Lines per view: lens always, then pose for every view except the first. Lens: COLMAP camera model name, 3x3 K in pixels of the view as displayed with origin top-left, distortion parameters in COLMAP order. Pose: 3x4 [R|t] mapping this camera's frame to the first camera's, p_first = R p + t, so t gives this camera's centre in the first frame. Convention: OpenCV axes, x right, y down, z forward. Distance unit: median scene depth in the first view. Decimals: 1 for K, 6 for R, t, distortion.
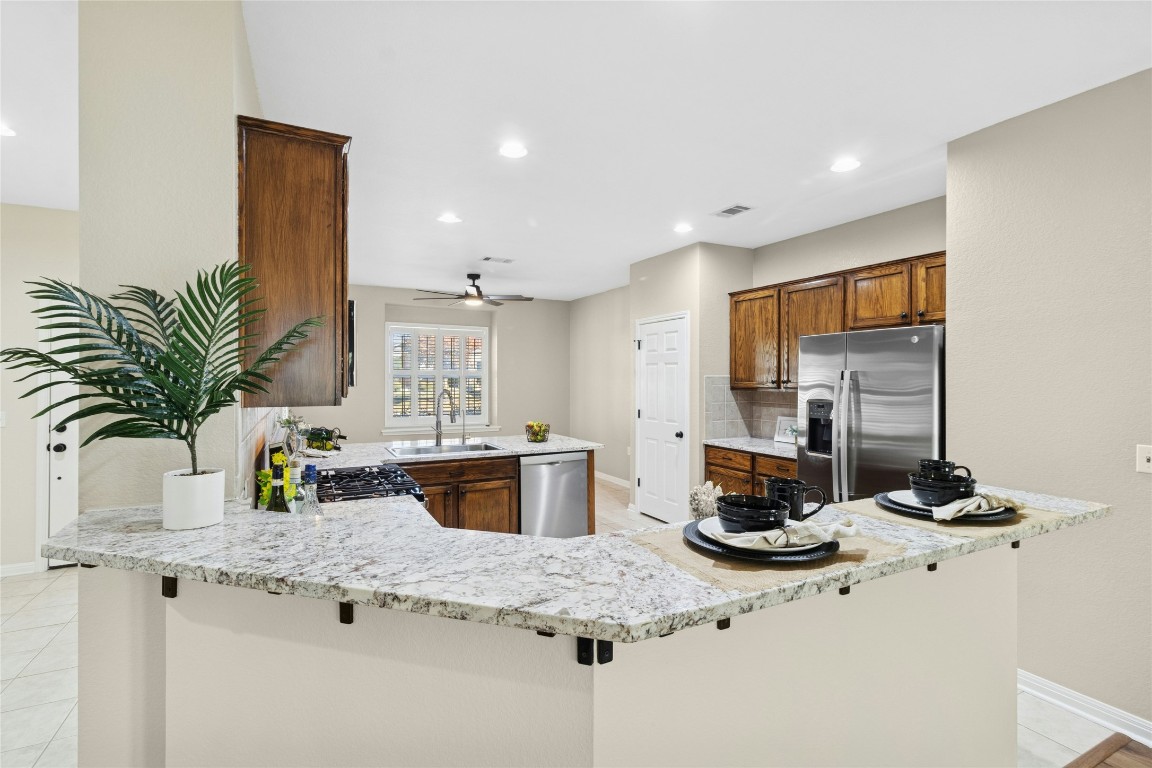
lens RADIAL K [[550.4, 0, 576.0], [0, 550.4, 384.0], [0, 0, 1]] dist [0.000366, -0.000031]
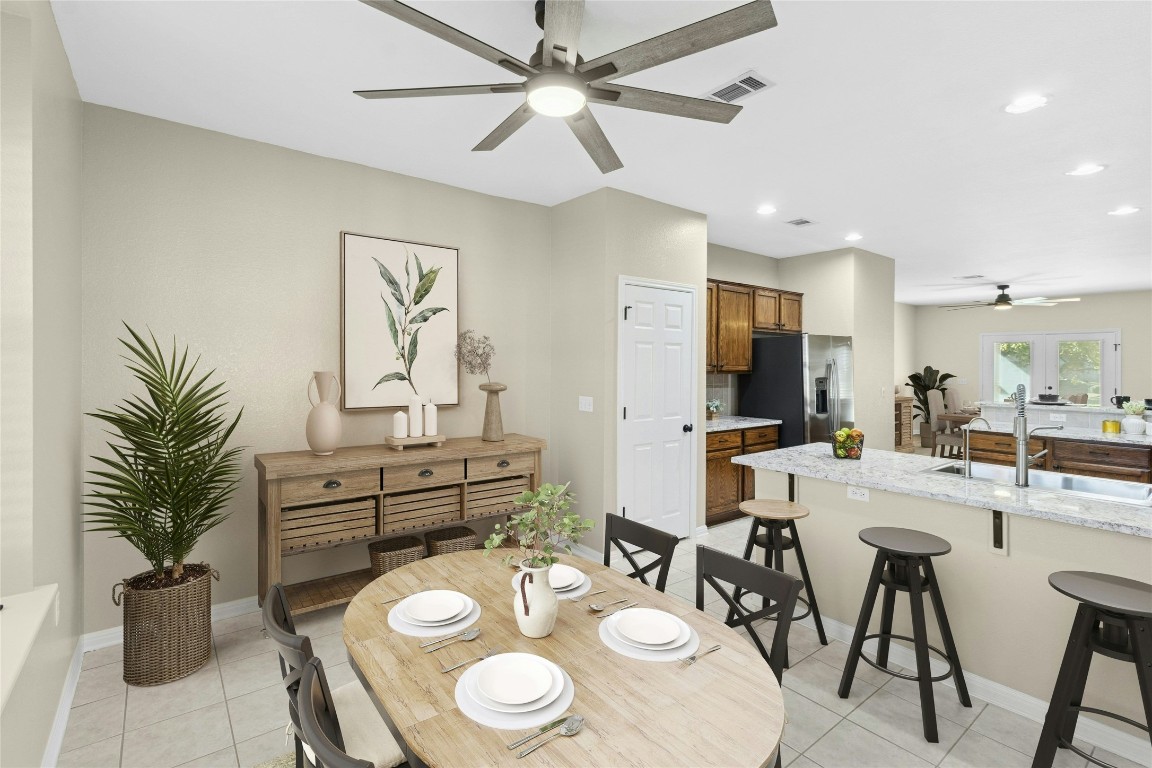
lens RADIAL K [[533.4, 0, 600.3], [0, 533.4, 371.0], [0, 0, 1]] dist [0.001688, -0.000111]
pose [[-0.203716, -0.025225, 0.978705, -0.715311], [-0.005966, 0.999681, 0.024523, -0.020346], [-0.979012, -0.000843, -0.203801, 1.566334]]
